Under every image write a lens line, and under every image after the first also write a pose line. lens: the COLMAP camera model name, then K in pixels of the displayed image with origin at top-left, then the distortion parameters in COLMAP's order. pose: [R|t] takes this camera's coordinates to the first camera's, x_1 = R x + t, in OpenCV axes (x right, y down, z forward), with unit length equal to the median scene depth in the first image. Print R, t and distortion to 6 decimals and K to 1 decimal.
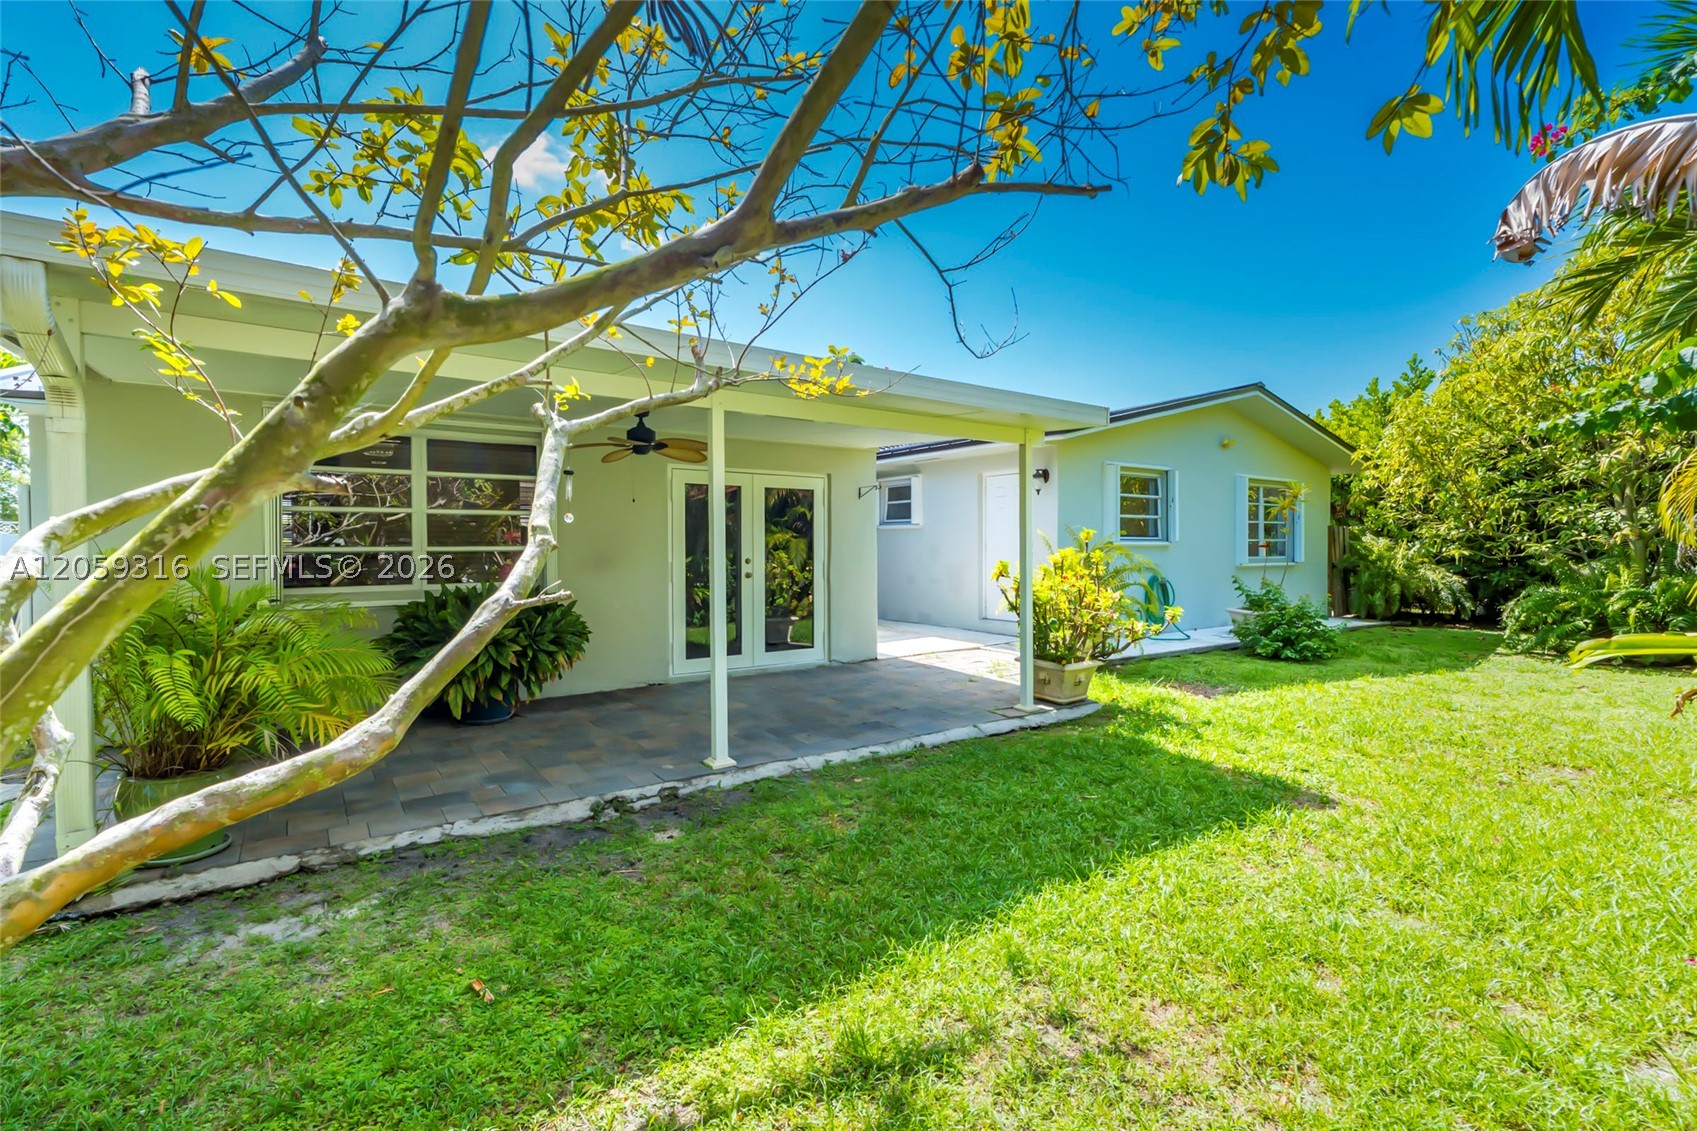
lens RADIAL K [[787.2, 0, 848.5], [0, 787.2, 565.5], [0, 0, 1]] dist [0.001987, -0.000151]
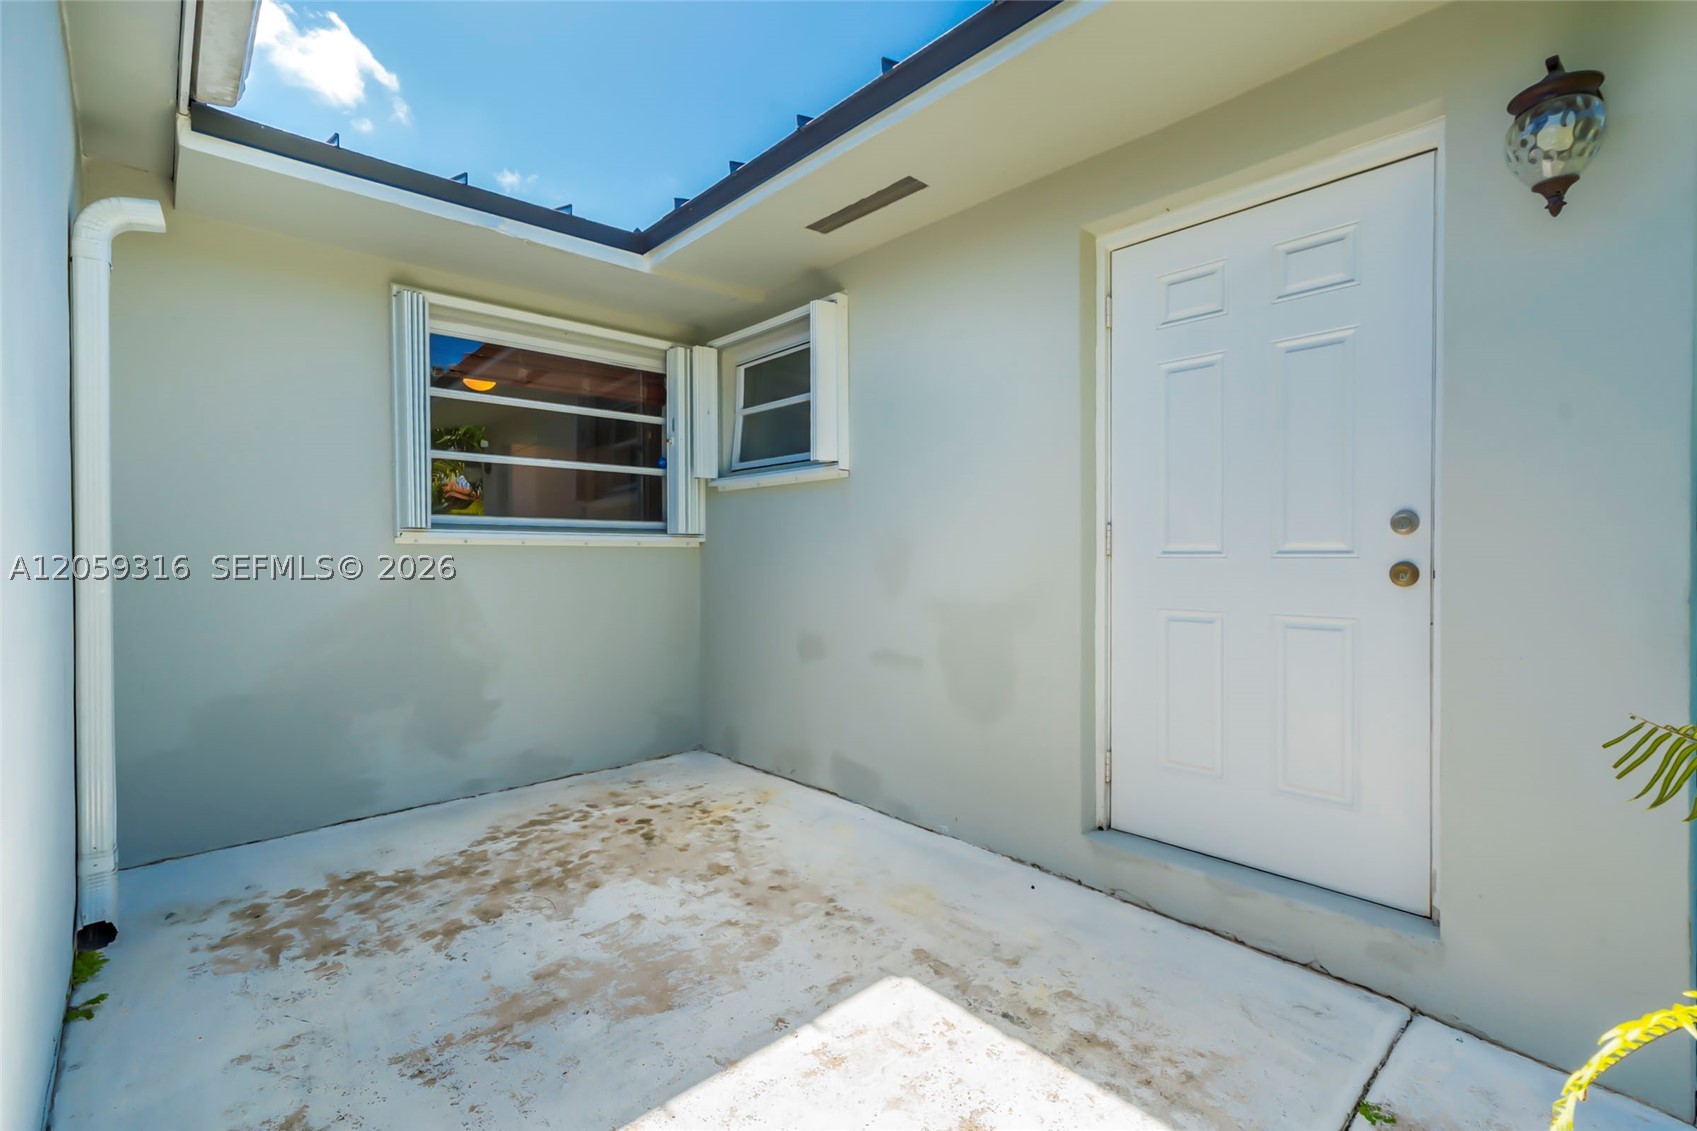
lens RADIAL K [[763.0, 0, 847.1], [0, 763.0, 541.4], [0, 0, 1]] dist [0.045786, 0.000079]
pose [[0.994725, 0.002245, 0.102553, 0.119920], [0.001497, 0.999336, -0.036392, -0.024353], [-0.102567, 0.036354, 0.994062, 1.340318]]
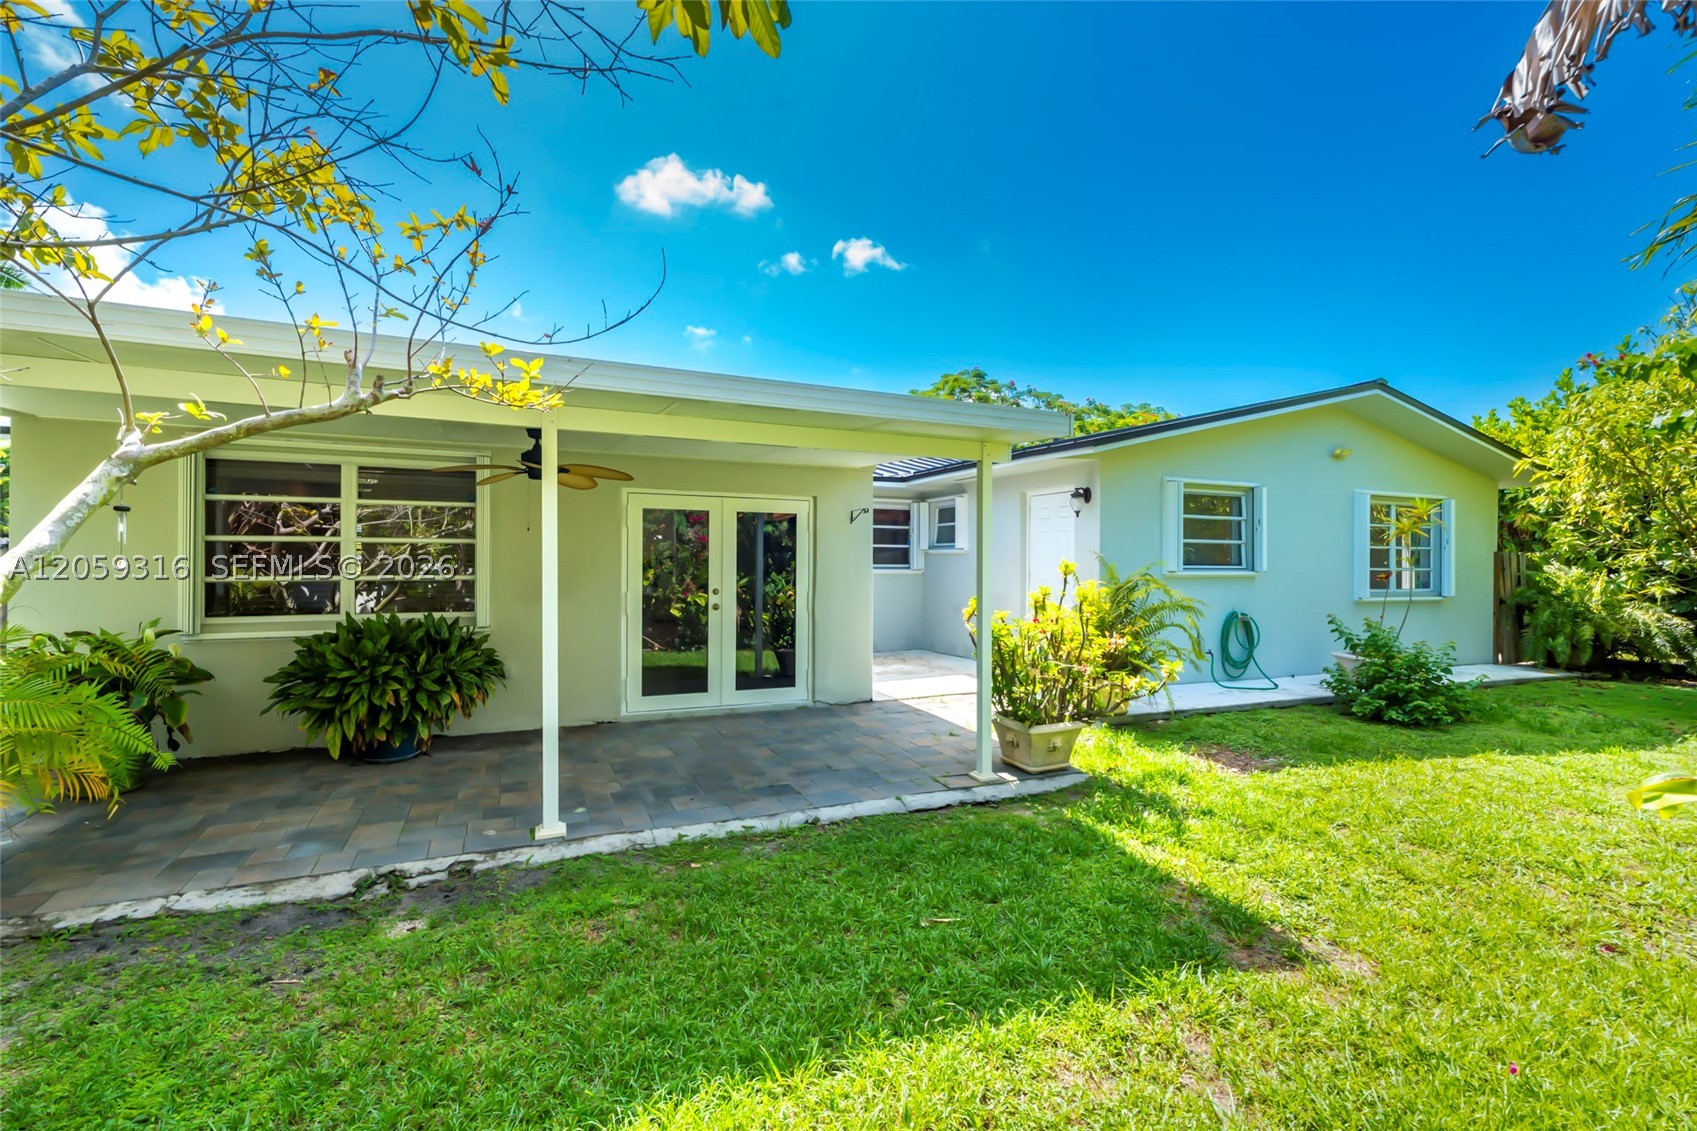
lens RADIAL K [[777.3, 0, 852.1], [0, 777.3, 572.9], [0, 0, 1]] dist [0.008718, 0.000803]
pose [[0.980155, 0.010249, -0.197966, 0.264092], [-0.012728, 0.999856, -0.011252, -0.024318], [0.197822, 0.013548, 0.980144, 0.170749]]
